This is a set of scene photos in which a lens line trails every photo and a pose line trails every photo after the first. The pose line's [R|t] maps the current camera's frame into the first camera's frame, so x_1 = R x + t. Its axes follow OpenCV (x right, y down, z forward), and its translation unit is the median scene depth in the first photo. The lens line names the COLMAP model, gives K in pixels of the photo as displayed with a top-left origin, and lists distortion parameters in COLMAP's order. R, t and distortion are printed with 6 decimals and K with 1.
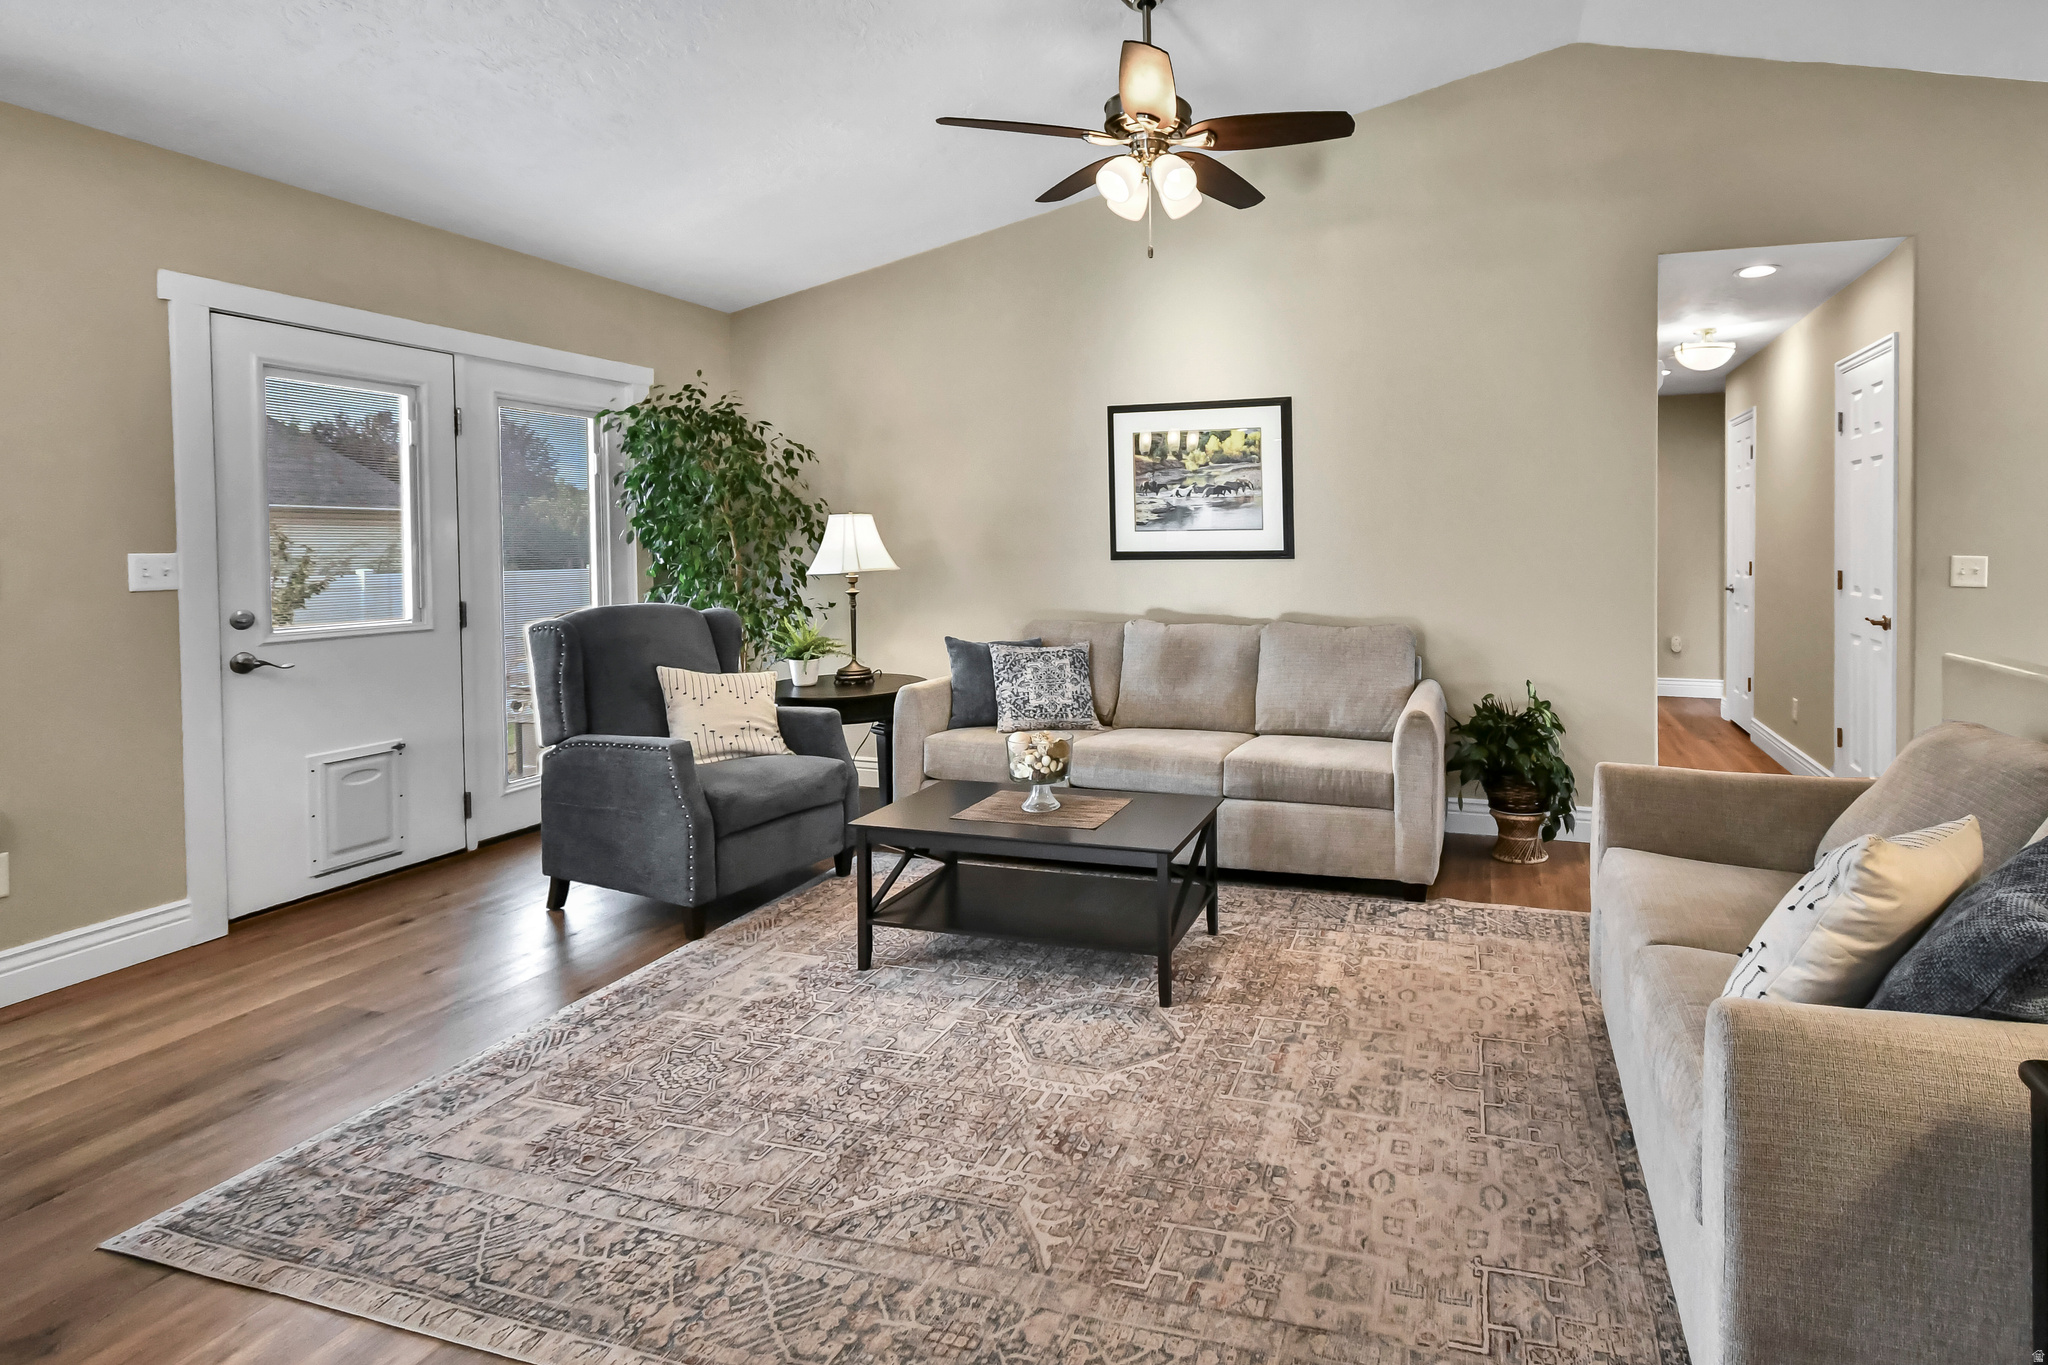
lens RADIAL K [[978.2, 0, 1074.9], [0, 978.2, 529.5], [0, 0, 1]] dist [0.005191, -0.001008]
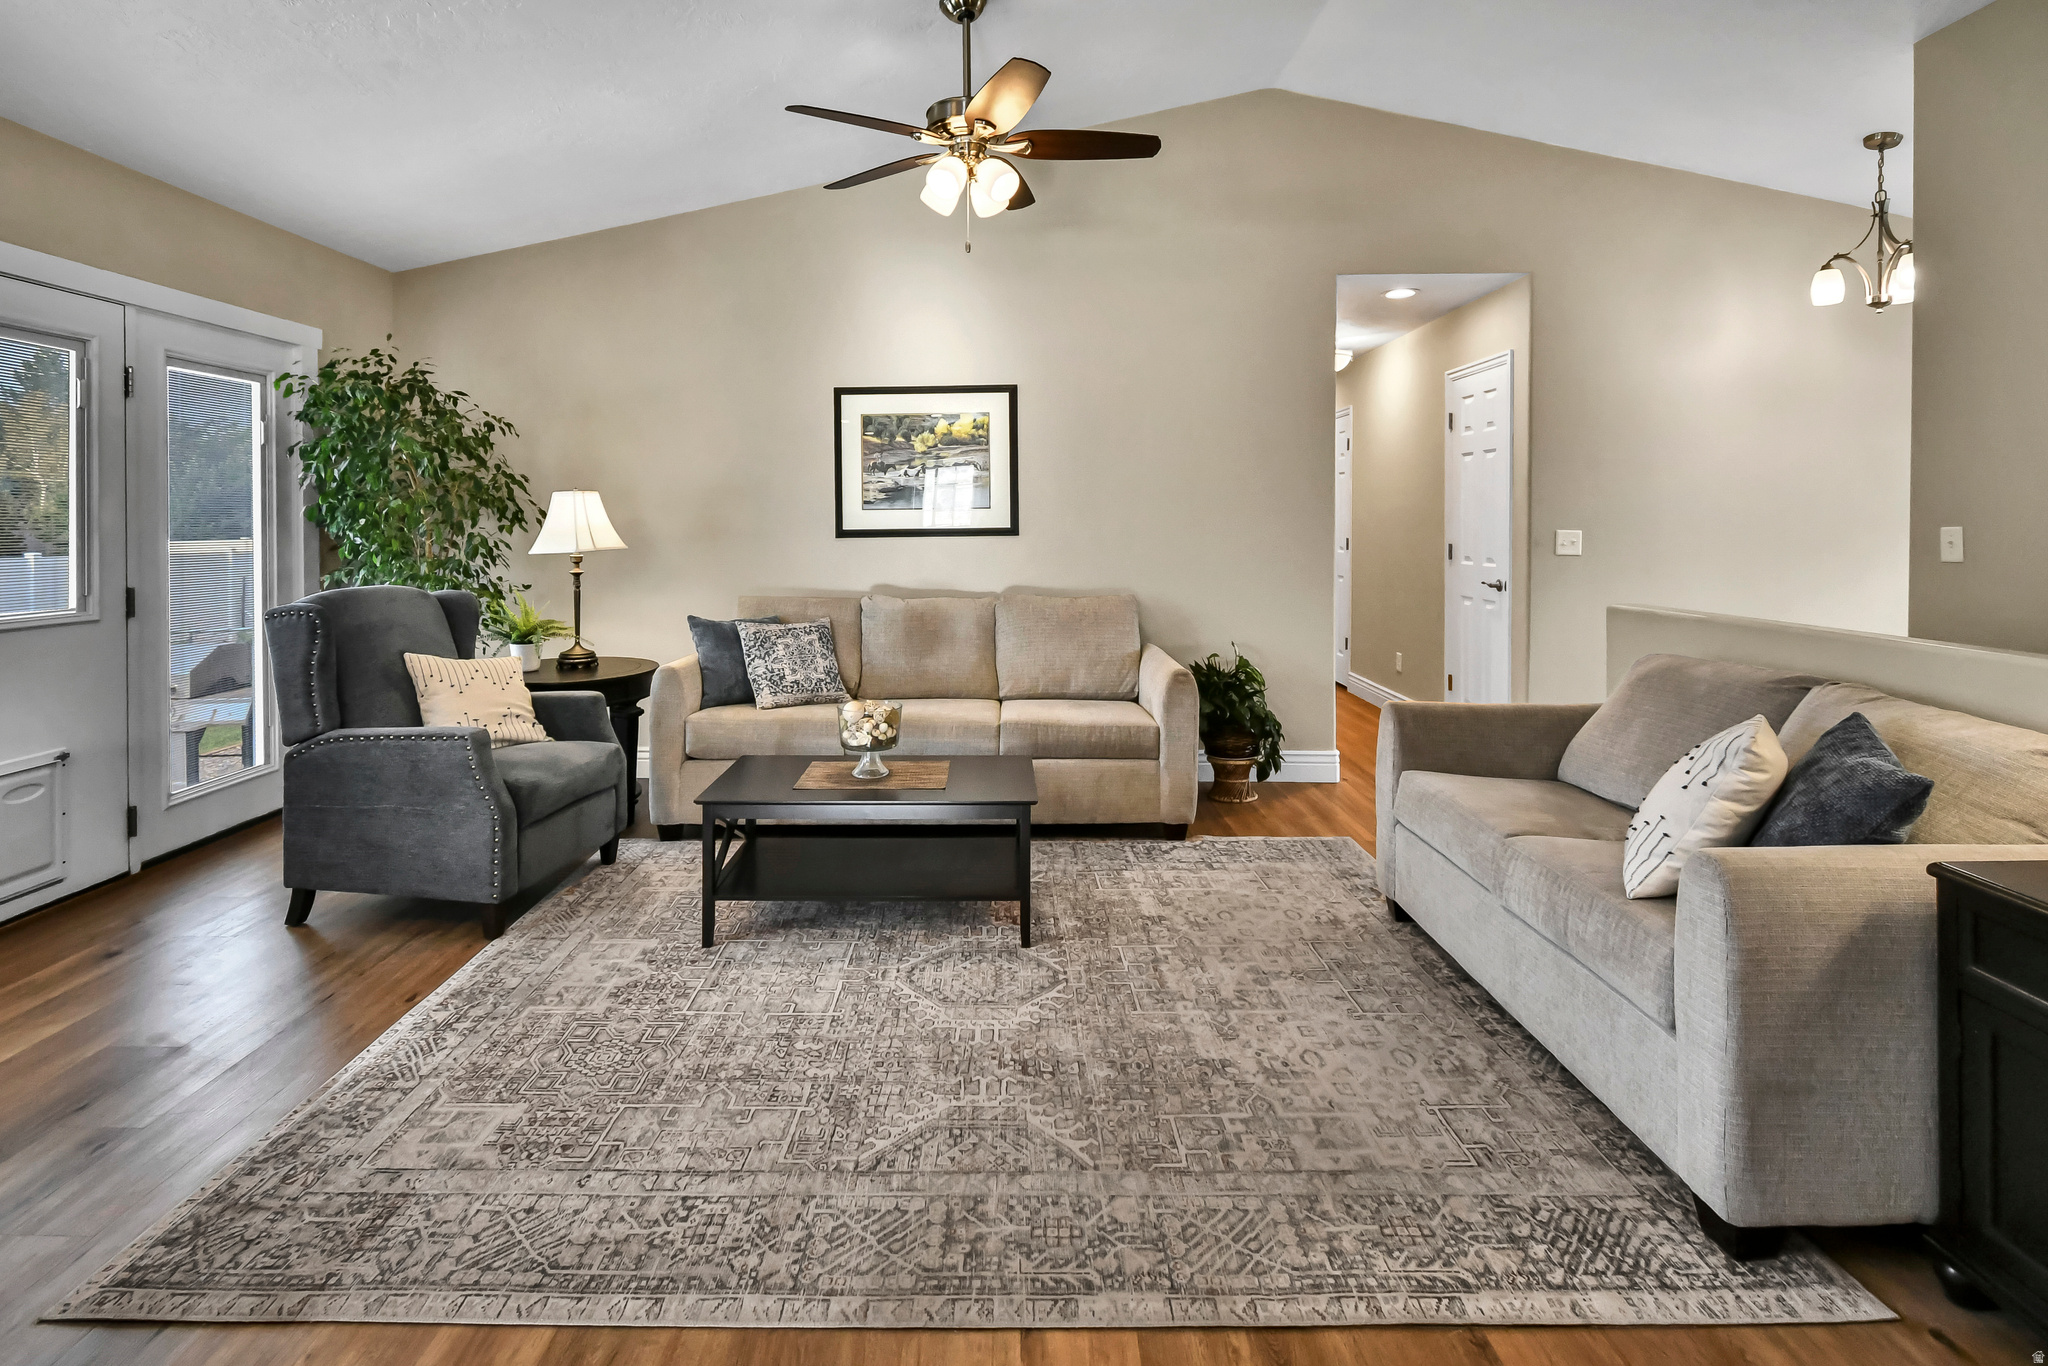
lens RADIAL K [[941.4, 0, 1017.5], [0, 941.4, 497.0], [0, 0, 1]] dist [0.004385, -0.000598]
pose [[0.971899, 0.005590, 0.235333, -0.102933], [-0.002736, 0.999919, -0.012454, 0.002307], [-0.235383, 0.011461, 0.971835, -0.008240]]
